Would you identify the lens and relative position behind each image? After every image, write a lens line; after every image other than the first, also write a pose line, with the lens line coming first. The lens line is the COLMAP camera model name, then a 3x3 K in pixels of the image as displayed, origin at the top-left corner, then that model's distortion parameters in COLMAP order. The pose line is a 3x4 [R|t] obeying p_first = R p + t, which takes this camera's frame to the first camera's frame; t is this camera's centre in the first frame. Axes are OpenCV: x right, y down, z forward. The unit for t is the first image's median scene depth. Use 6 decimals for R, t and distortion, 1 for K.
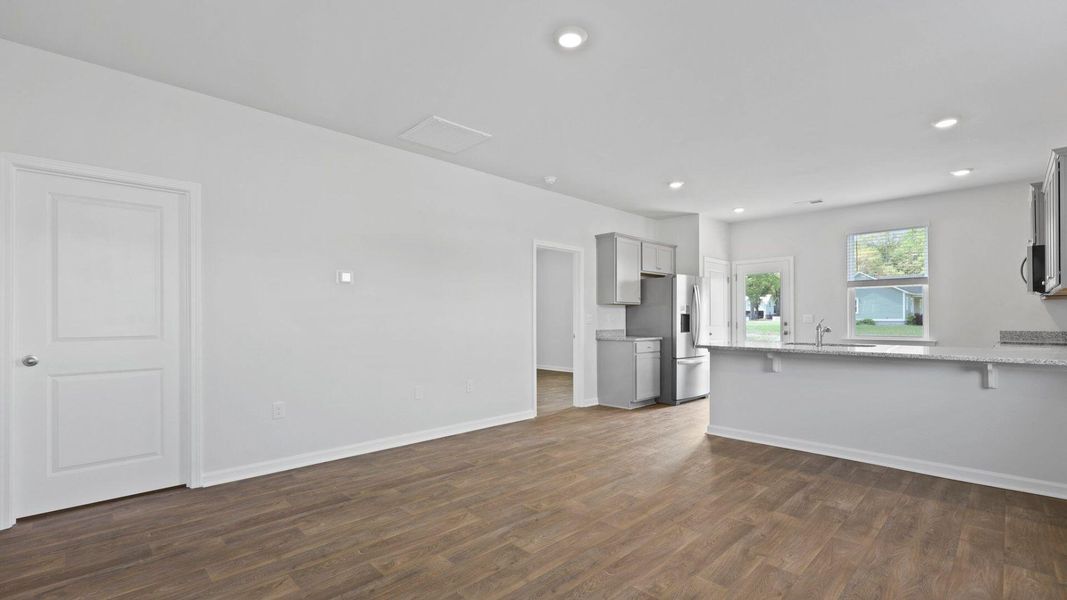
lens RADIAL K [[474.9, 0, 538.6], [0, 474.9, 305.7], [0, 0, 1]] dist [0.003044, 0.000270]
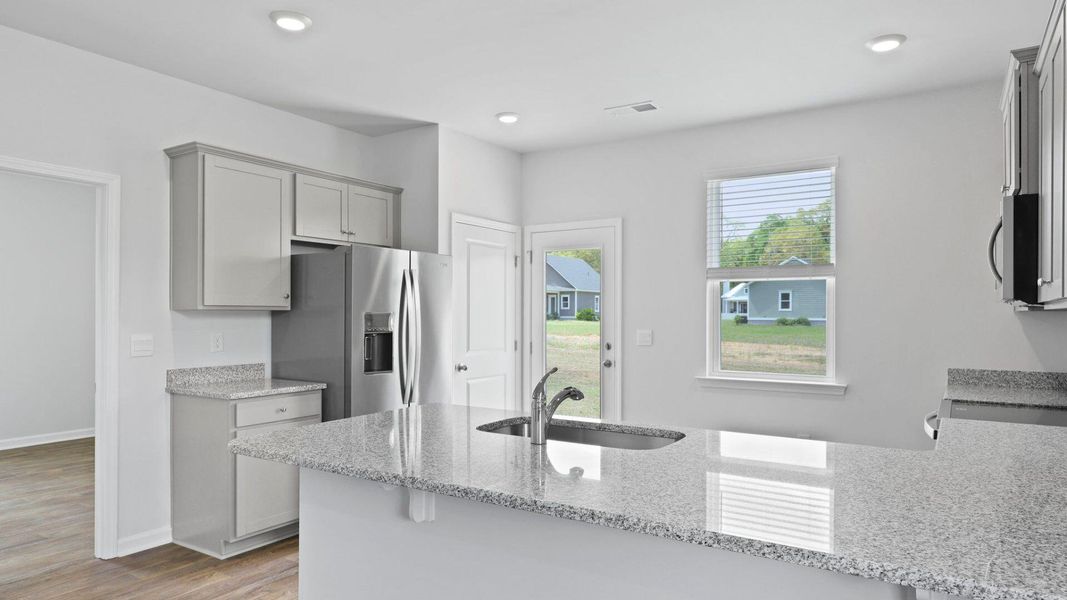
lens RADIAL K [[691.9, 0, 533.5], [0, 691.9, 300.0], [0, 0, 1]] dist [0.002895, 0.001241]
pose [[0.973370, 0.008728, 0.229072, 0.299241], [-0.009956, 0.999942, 0.004206, -0.018120], [-0.229022, -0.006375, 0.973400, 0.311305]]
